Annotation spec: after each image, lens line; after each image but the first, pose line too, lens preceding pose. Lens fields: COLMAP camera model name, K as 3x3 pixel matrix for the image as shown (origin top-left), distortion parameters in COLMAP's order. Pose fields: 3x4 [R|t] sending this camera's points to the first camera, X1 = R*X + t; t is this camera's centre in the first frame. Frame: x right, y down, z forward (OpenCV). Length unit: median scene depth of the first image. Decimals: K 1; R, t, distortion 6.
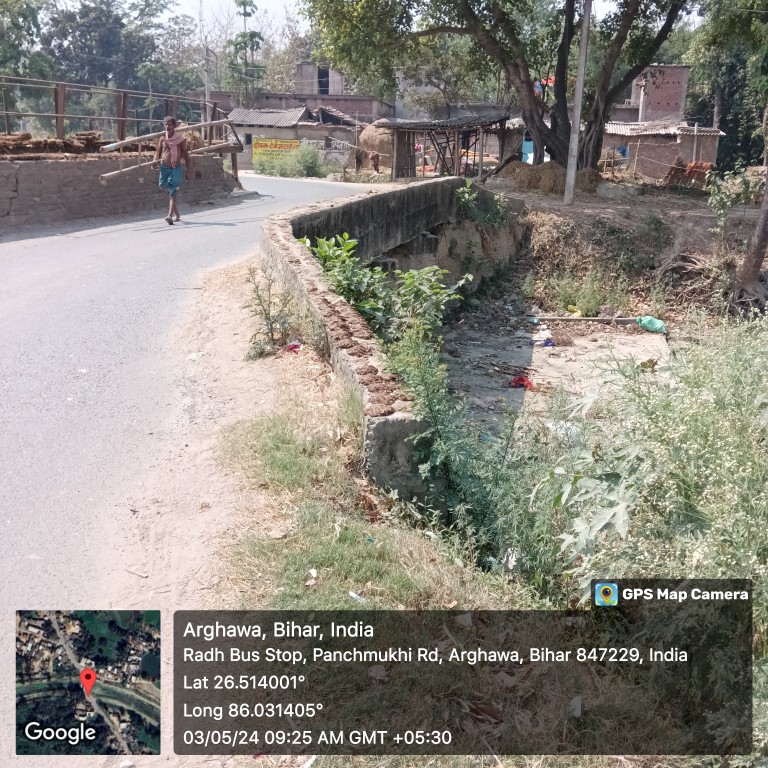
lens RADIAL K [[834.9, 0, 384.0], [0, 834.9, 384.0], [0, 0, 1]] dist [0.086760, -0.179724]
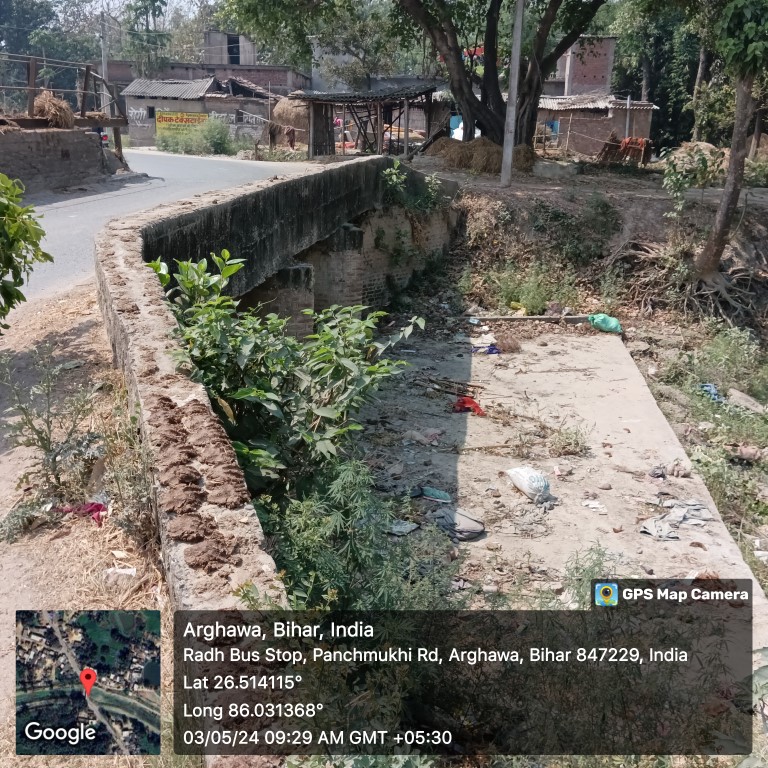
lens RADIAL K [[834.9, 0, 384.0], [0, 834.9, 384.0], [0, 0, 1]] dist [0.086760, -0.179724]
pose [[0.995825, -0.027098, 0.087170, 0.003858], [0.024726, 0.999297, 0.028177, -0.019895], [-0.087873, -0.025904, 0.995795, 0.072830]]
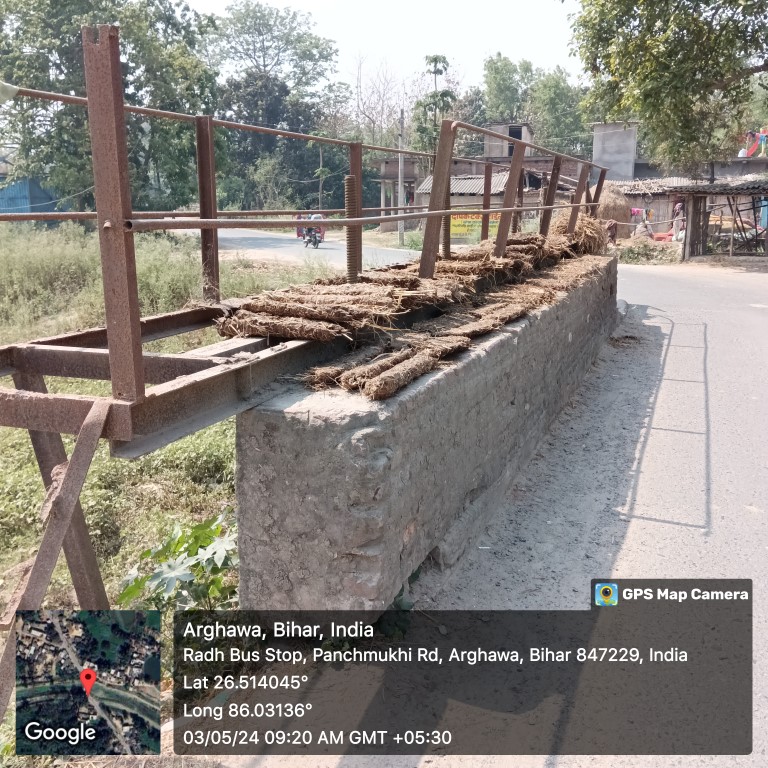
lens RADIAL K [[830.8, 0, 384.0], [0, 830.8, 384.0], [0, 0, 1]] dist [0.099567, -0.204984]
pose [[0.990866, 0.000764, -0.134851, -0.136379], [-0.009810, 0.997743, -0.066433, -0.065548], [0.134496, 0.067149, 0.988636, 0.183766]]
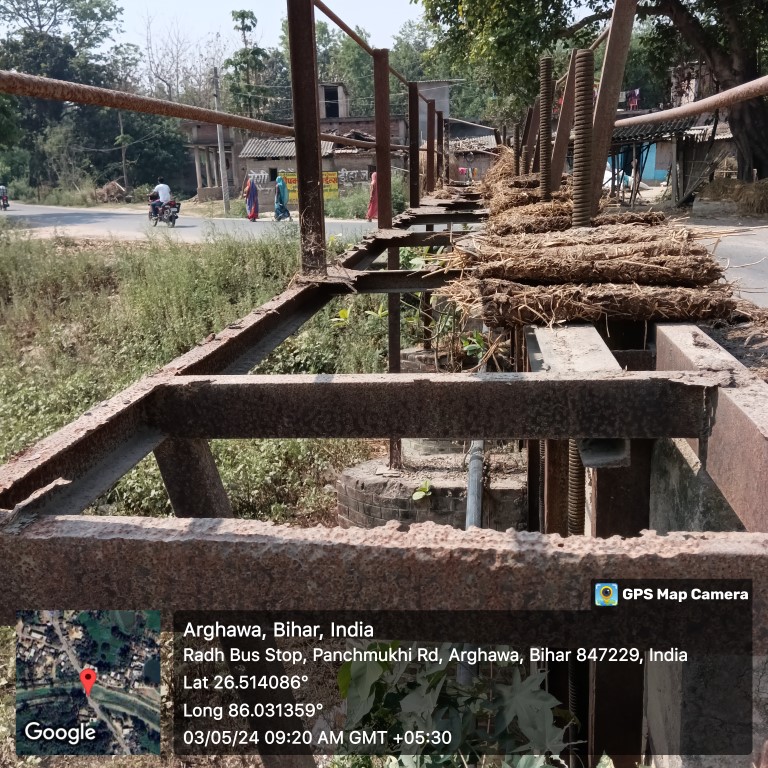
lens RADIAL K [[834.9, 0, 384.0], [0, 834.9, 384.0], [0, 0, 1]] dist [0.086760, -0.179724]
pose [[0.992539, -0.086832, 0.085589, -0.178323], [0.089118, 0.995750, -0.023249, -0.072895], [-0.083207, 0.030703, 0.996059, 0.223081]]
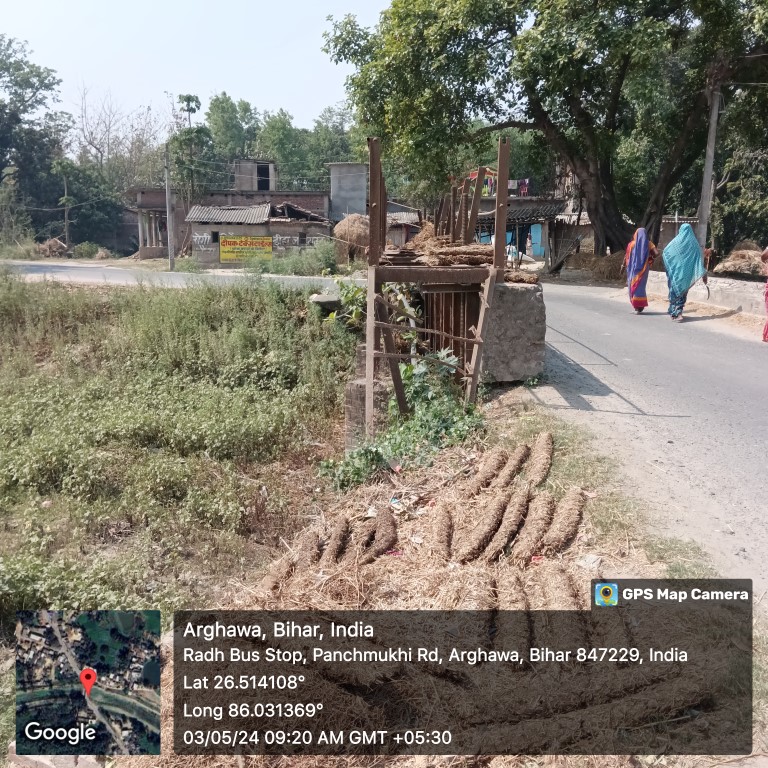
lens RADIAL K [[834.9, 0, 384.0], [0, 834.9, 384.0], [0, 0, 1]] dist [0.086760, -0.179724]
pose [[0.977294, -0.059619, 0.203328, -0.223495], [0.080204, 0.992284, -0.094549, -0.030213], [-0.196122, 0.108710, 0.974535, 0.081804]]
